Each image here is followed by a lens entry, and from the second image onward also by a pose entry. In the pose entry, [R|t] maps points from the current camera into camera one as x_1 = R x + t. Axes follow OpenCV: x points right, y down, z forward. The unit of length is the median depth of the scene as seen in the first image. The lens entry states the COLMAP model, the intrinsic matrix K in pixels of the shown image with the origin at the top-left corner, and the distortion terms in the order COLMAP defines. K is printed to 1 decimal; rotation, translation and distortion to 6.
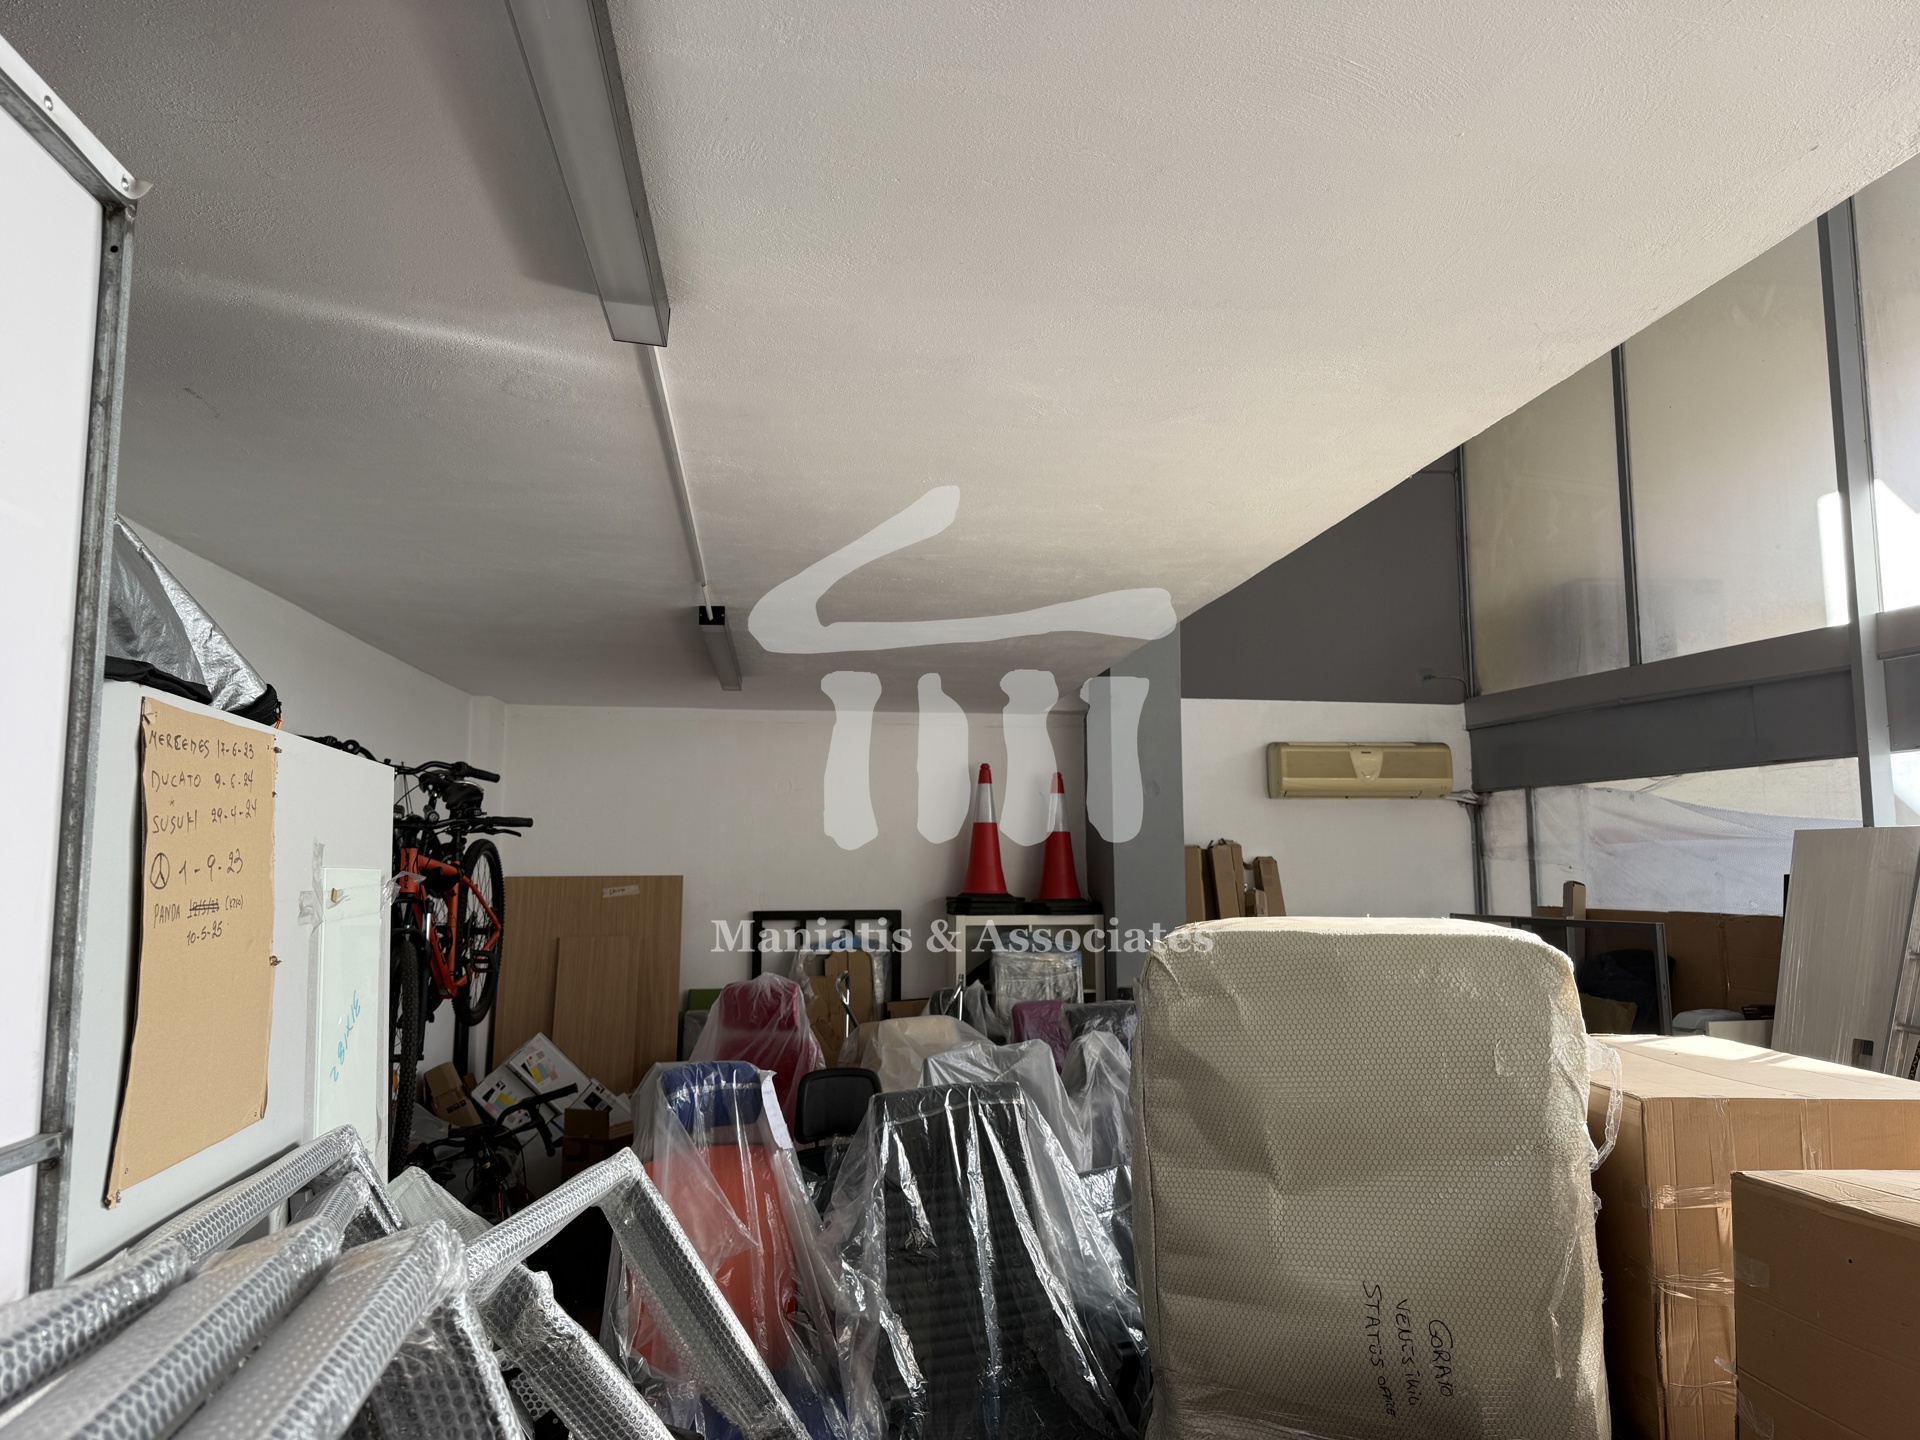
lens RADIAL K [[1359.3, 0, 960.0], [0, 1359.3, 720.0], [0, 0, 1]] dist [0.001331, -0.001280]
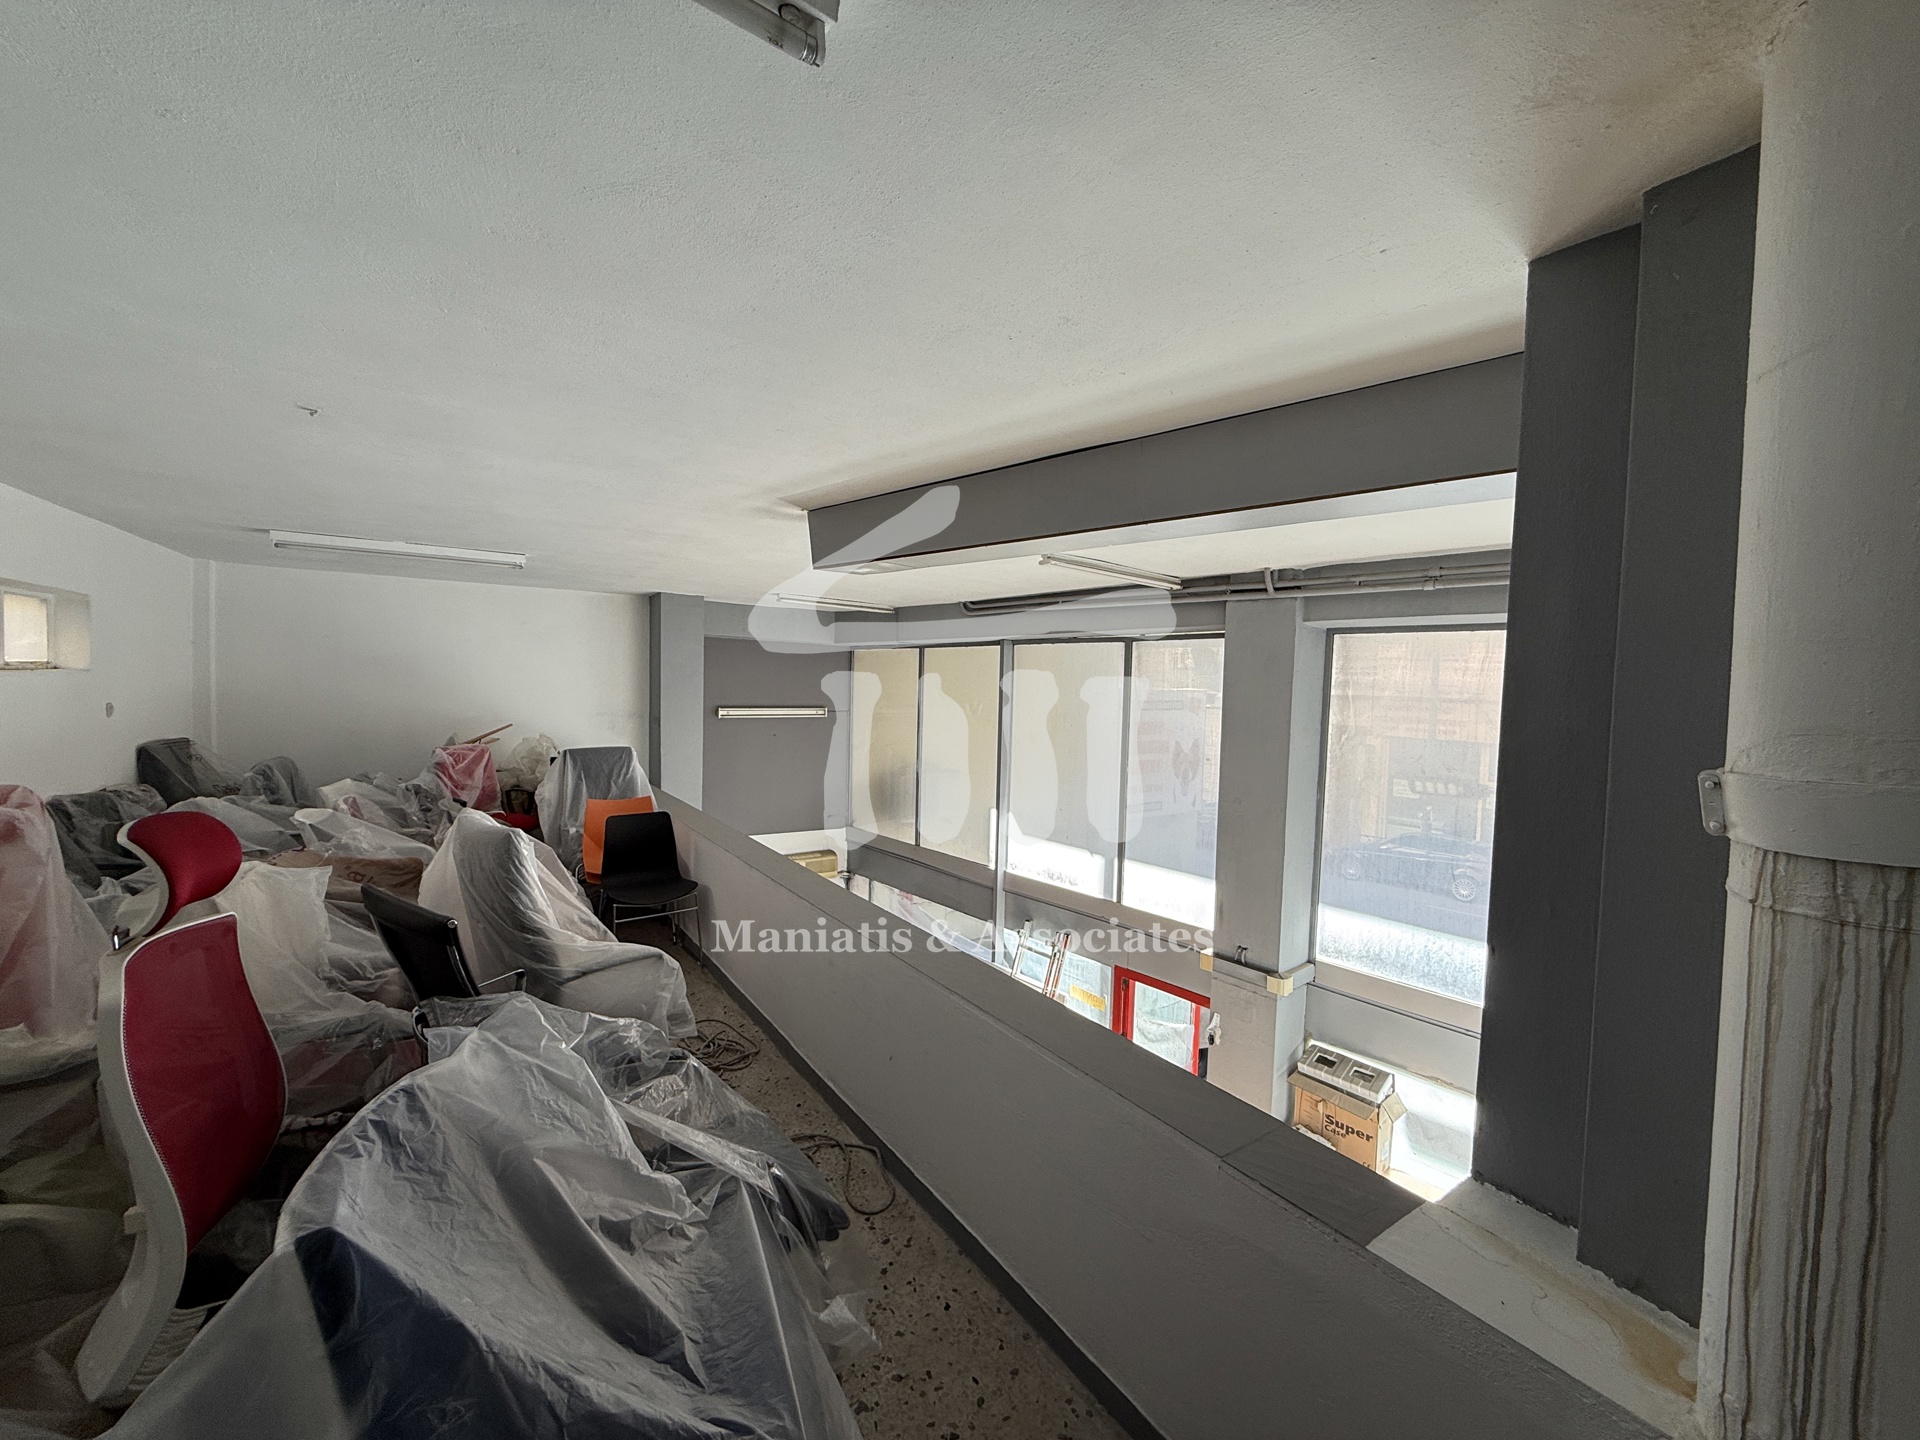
lens RADIAL K [[760.3, 0, 953.6], [0, 760.3, 718.5], [0, 0, 1]] dist [-0.001834, 0.000122]
pose [[0.887677, 0.008462, 0.460389, -0.017774], [-0.080985, 0.987115, 0.138004, -0.376333], [-0.453289, -0.159787, 0.876925, -0.065233]]
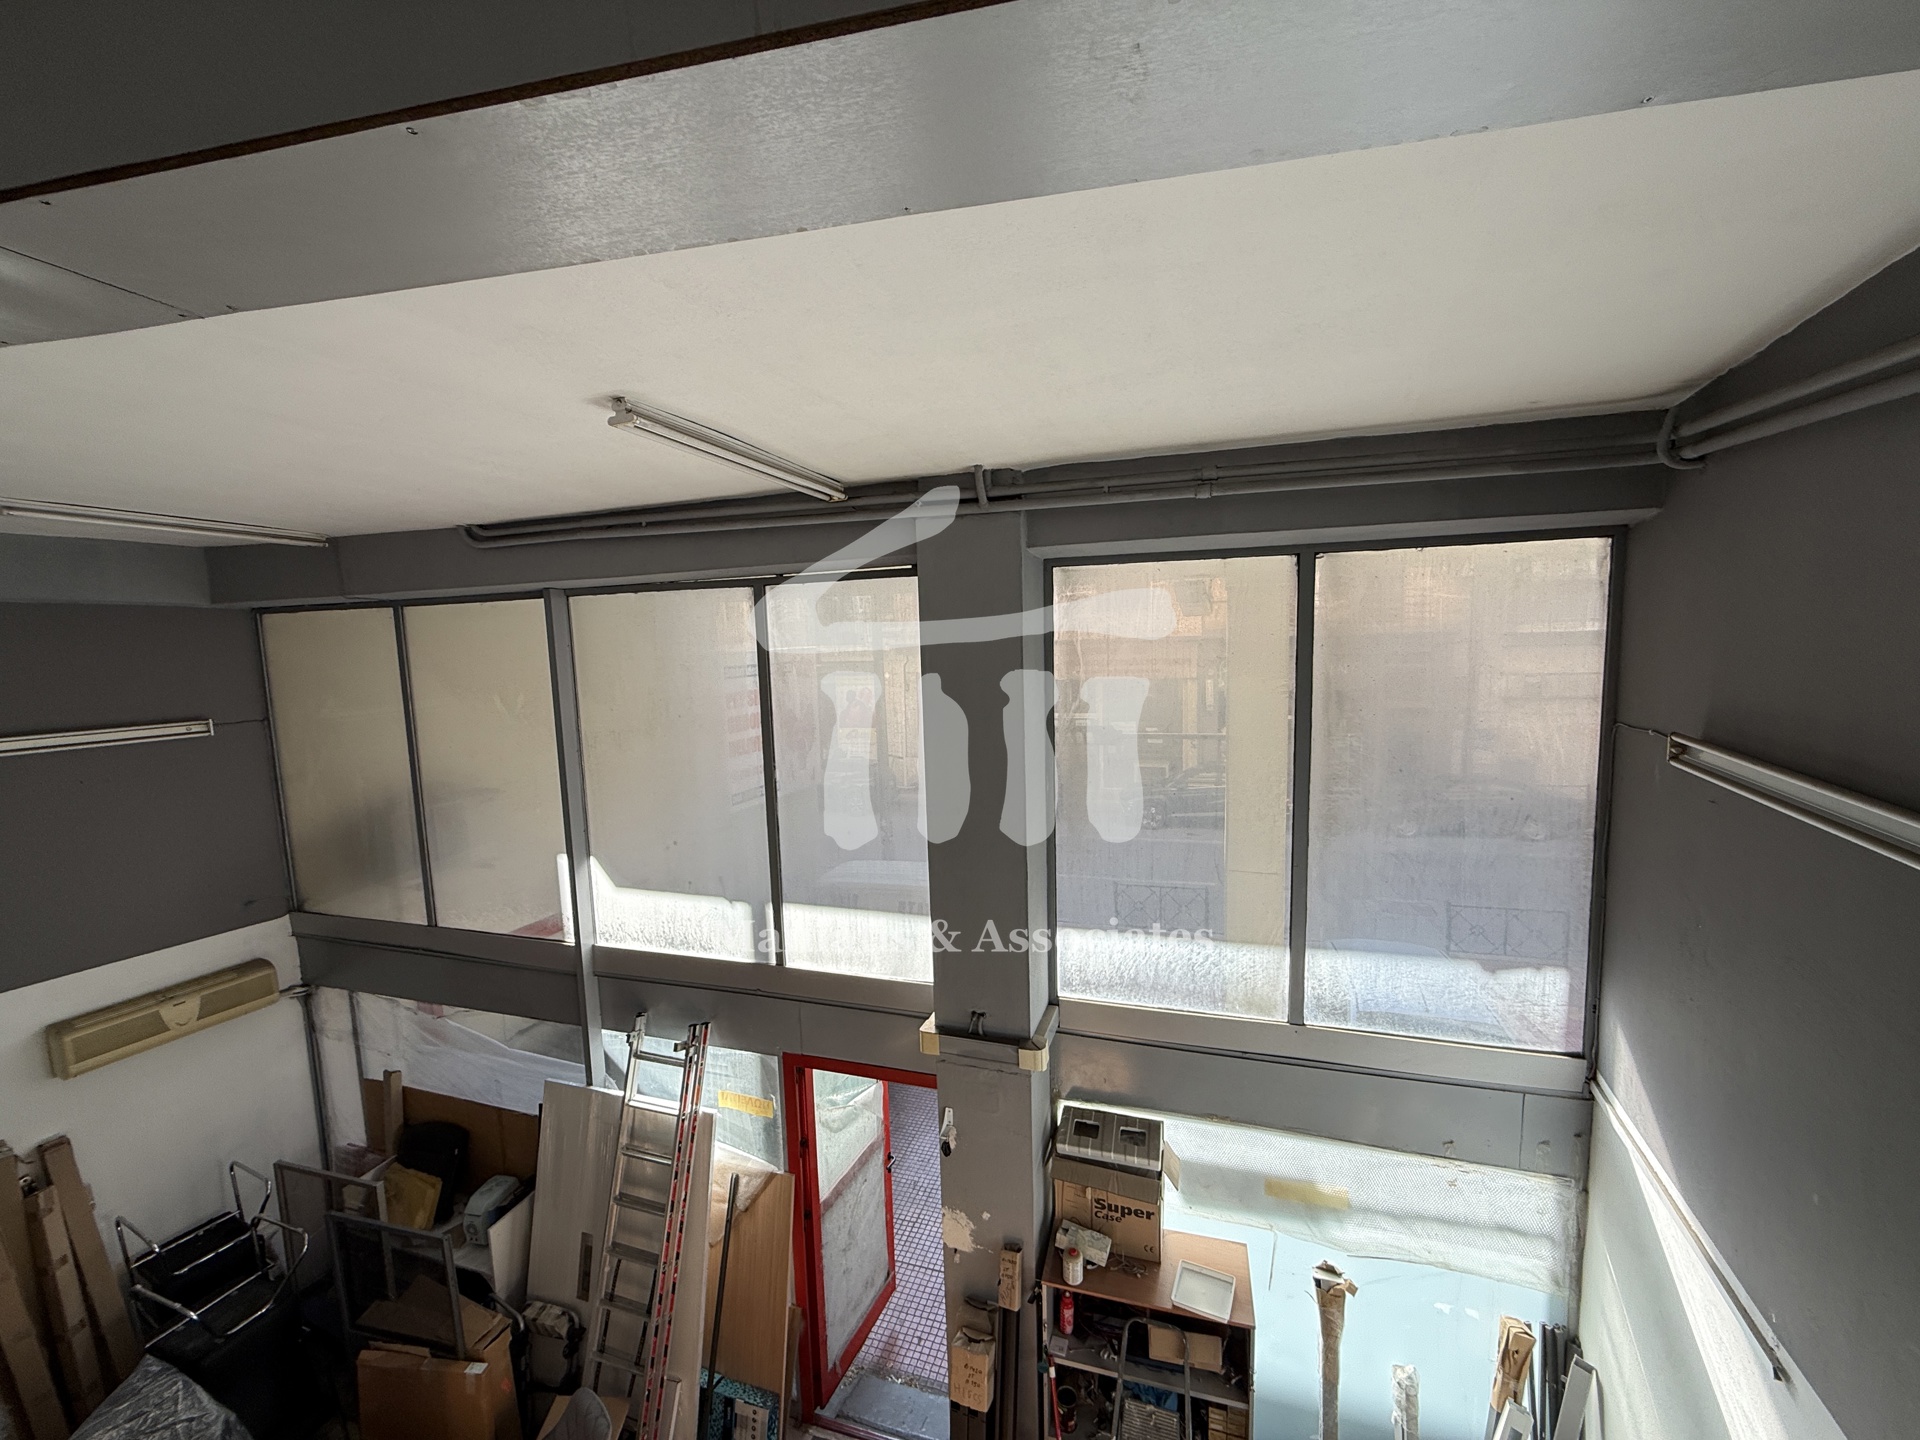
lens RADIAL K [[761.7, 0, 954.8], [0, 761.7, 720.9], [0, 0, 1]] dist [-0.000750, 0.000171]
pose [[0.519639, -0.099757, 0.848542, 0.124683], [-0.064764, 0.985704, 0.155543, -0.358787], [-0.851928, -0.135781, 0.505749, 0.170826]]
